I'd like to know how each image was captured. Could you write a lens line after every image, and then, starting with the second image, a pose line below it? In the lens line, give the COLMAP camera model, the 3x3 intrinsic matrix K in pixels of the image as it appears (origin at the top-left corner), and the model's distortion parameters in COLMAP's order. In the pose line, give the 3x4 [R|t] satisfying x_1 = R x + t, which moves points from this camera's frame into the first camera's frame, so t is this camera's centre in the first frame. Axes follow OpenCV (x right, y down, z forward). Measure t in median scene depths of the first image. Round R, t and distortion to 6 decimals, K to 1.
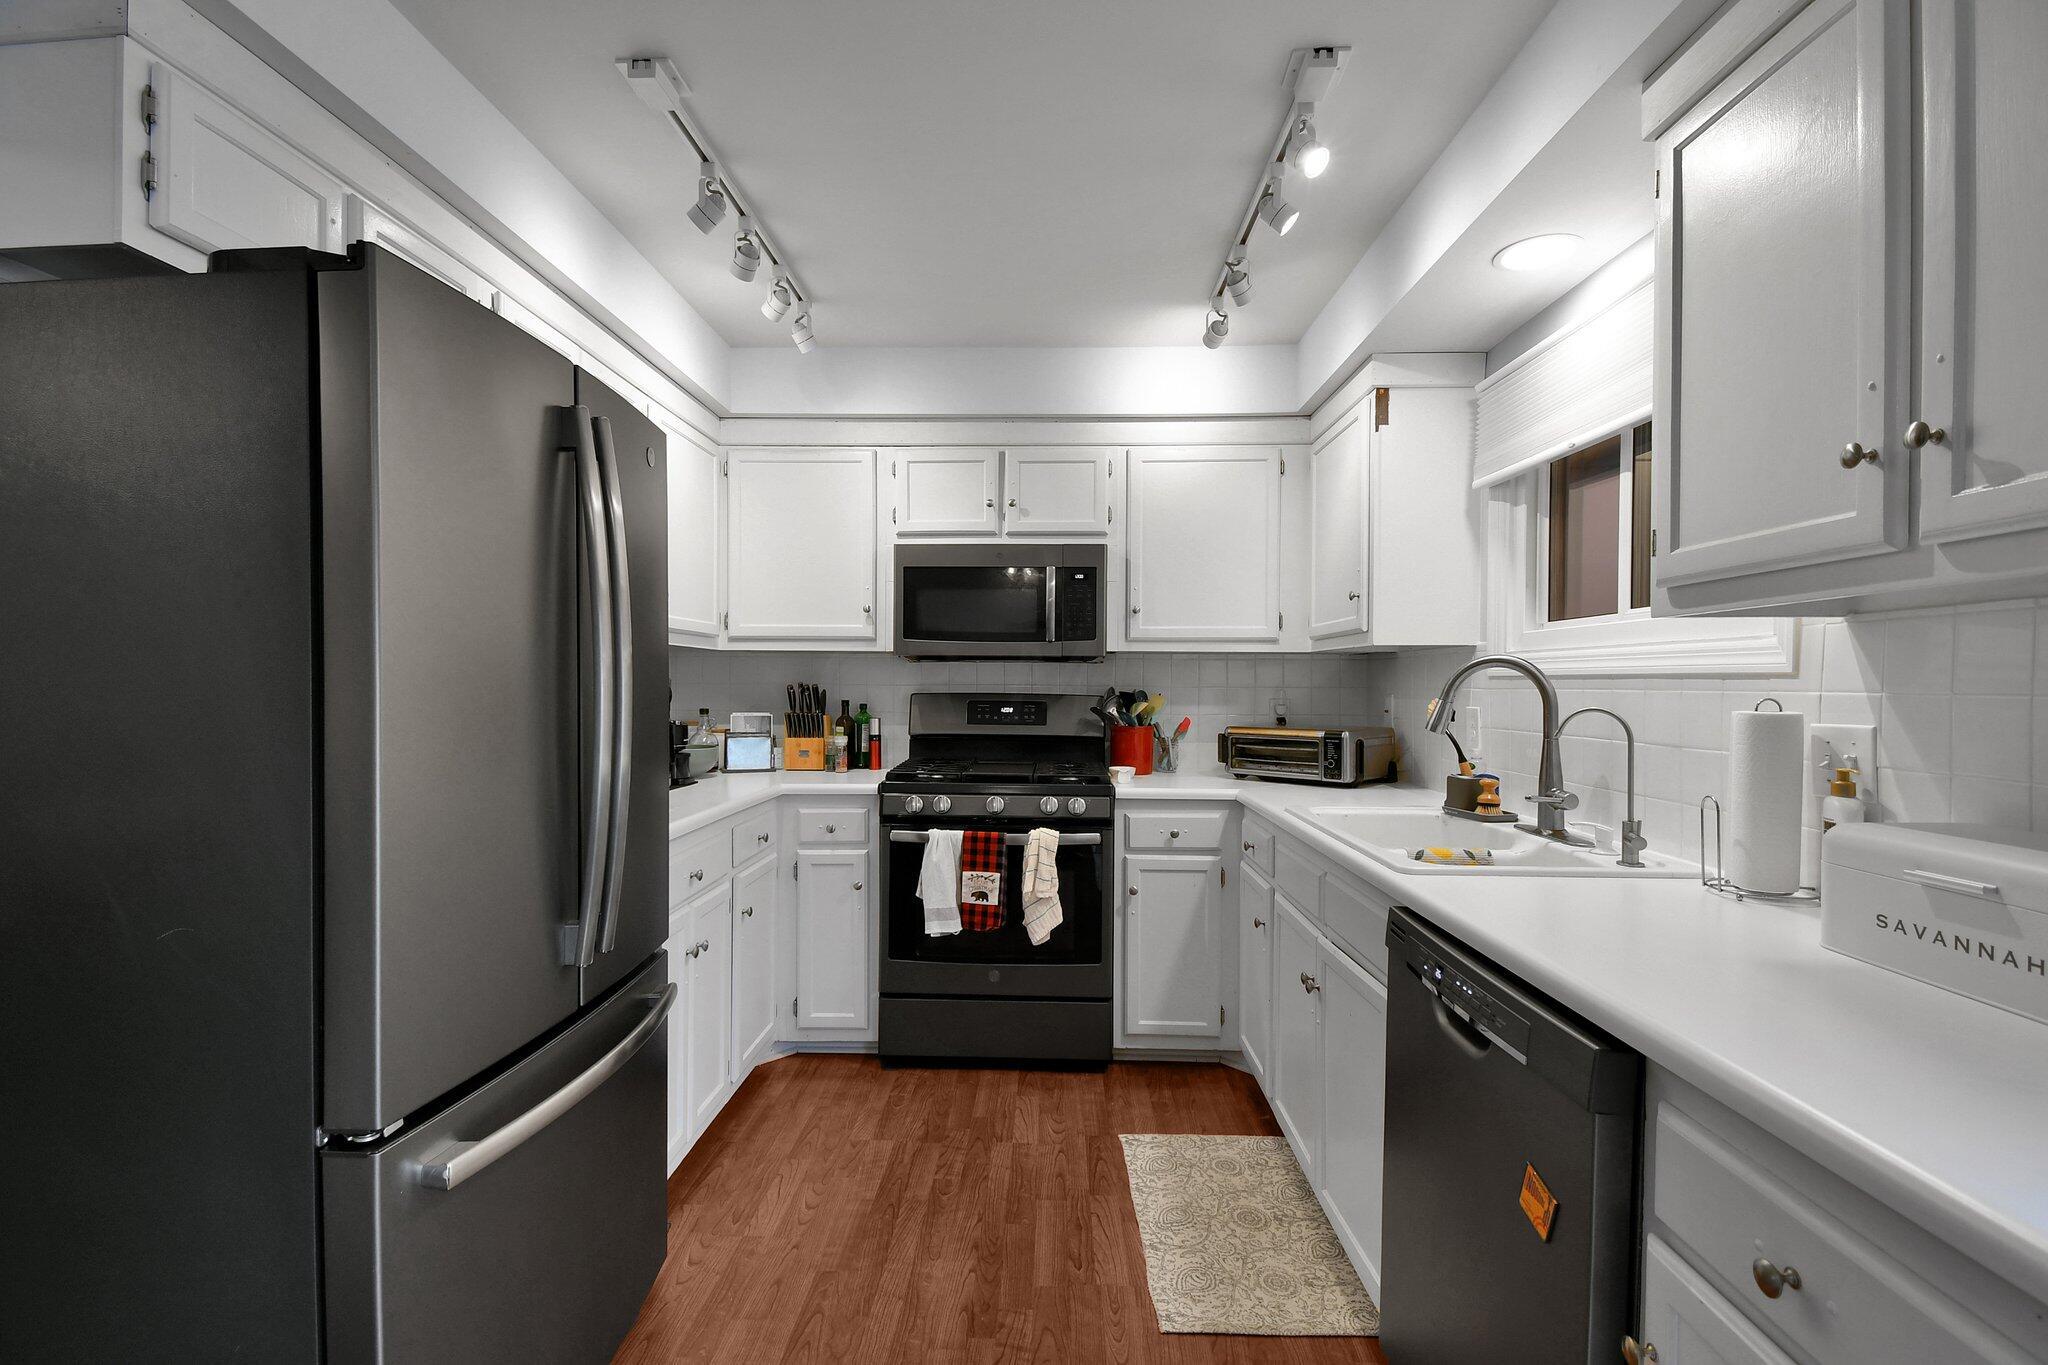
lens RADIAL K [[930.8, 0, 1061.1], [0, 930.8, 681.6], [0, 0, 1]] dist [0.028753, -0.022631]
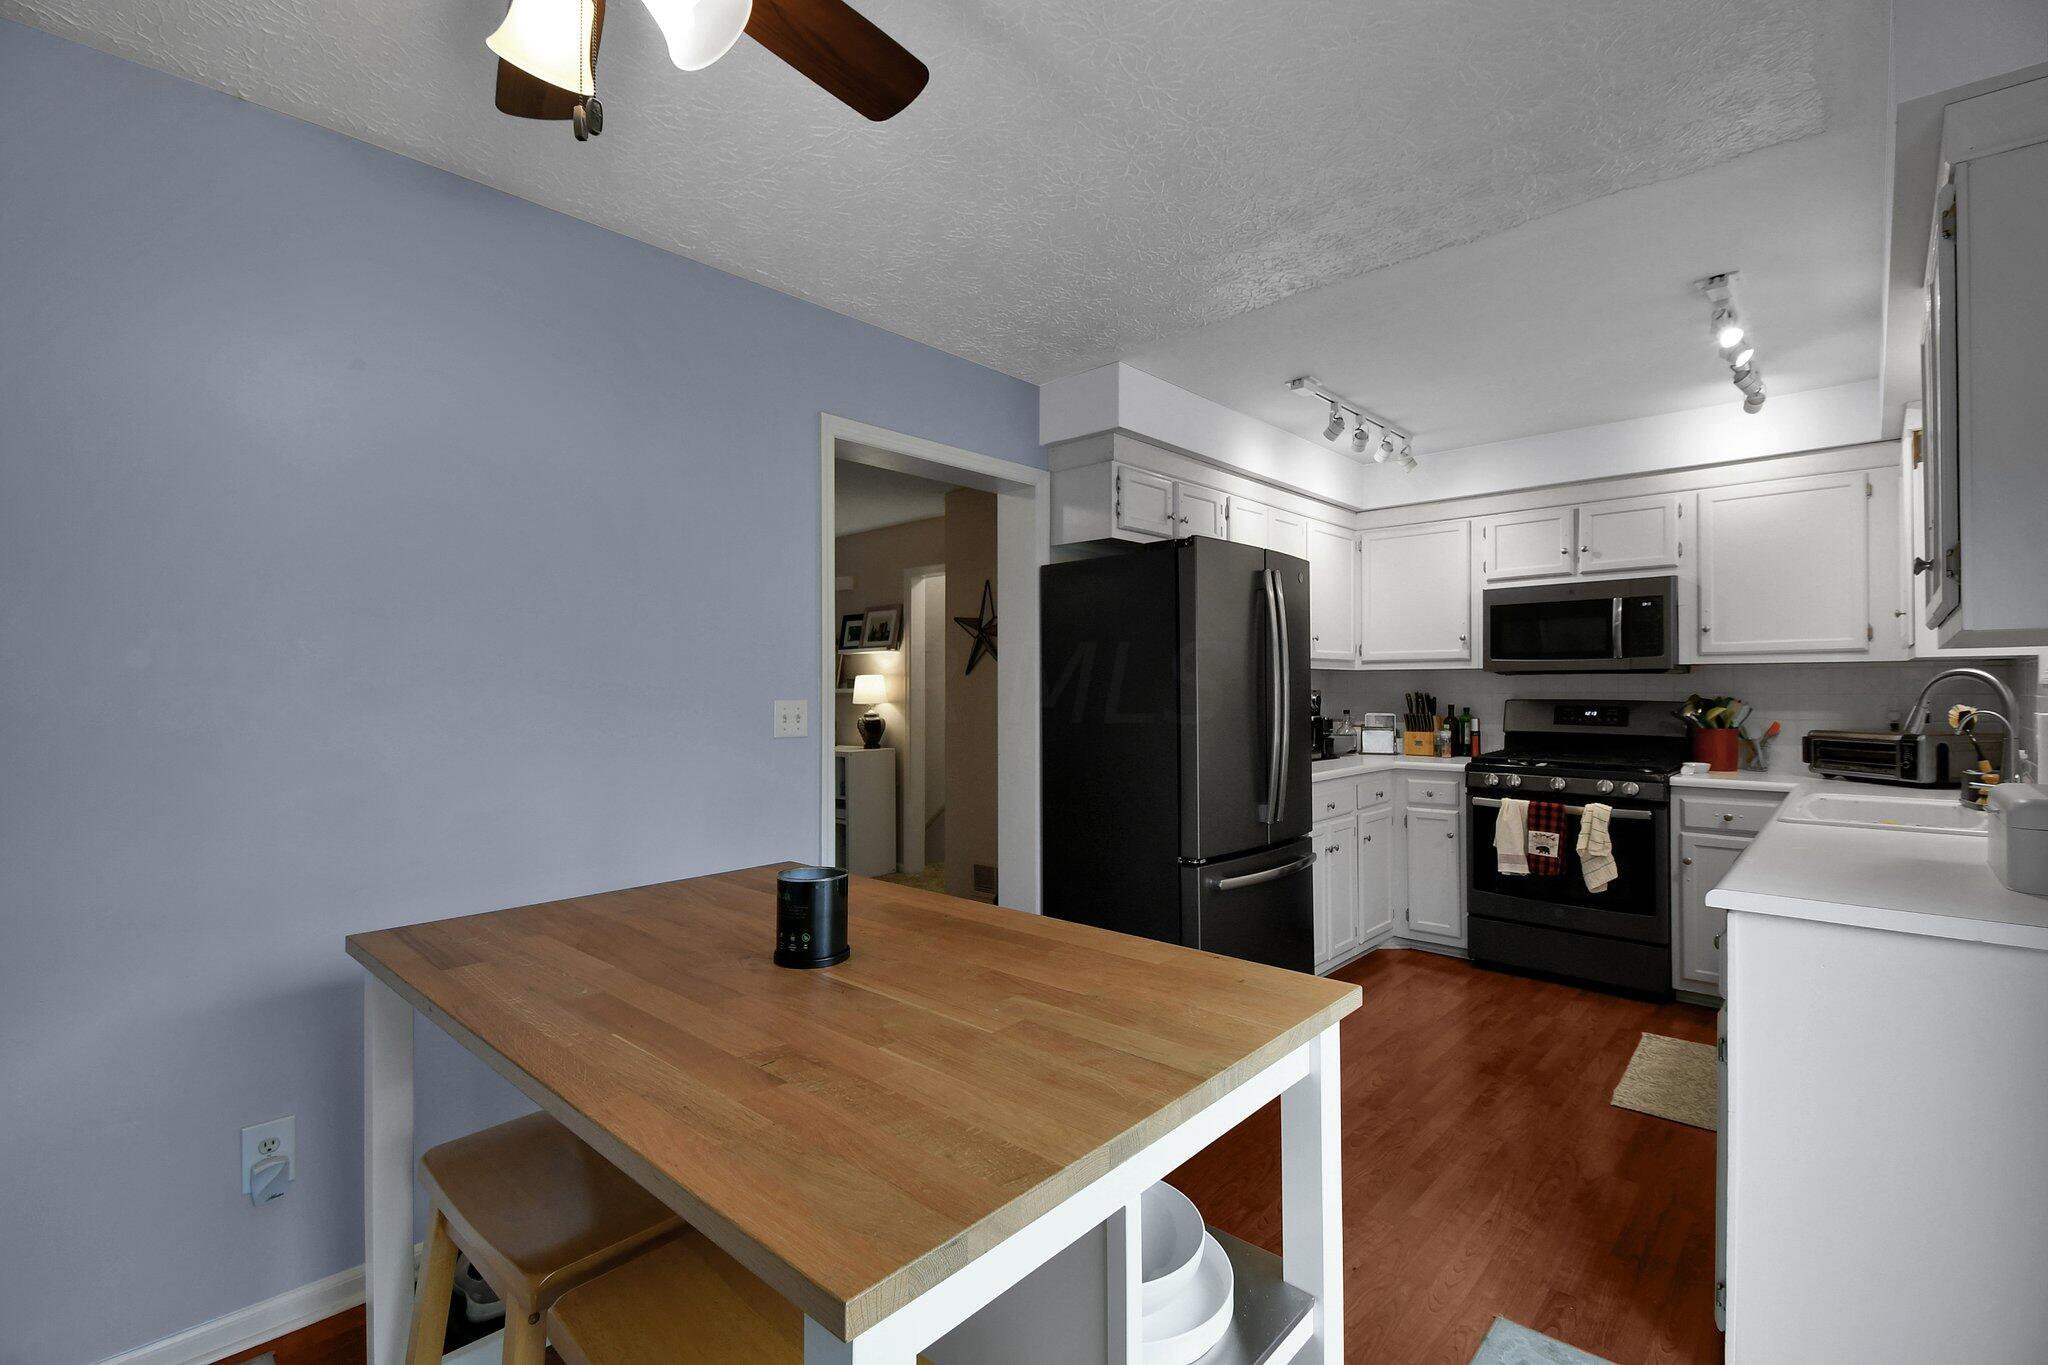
lens RADIAL K [[907.9, 0, 1023.9], [0, 907.9, 697.8], [0, 0, 1]] dist [0.080255, -0.064988]
pose [[0.738416, -0.000101, -0.674345, 0.246608], [0.006794, 0.999950, 0.007289, -0.004677], [0.674311, -0.009964, 0.738380, -0.465712]]
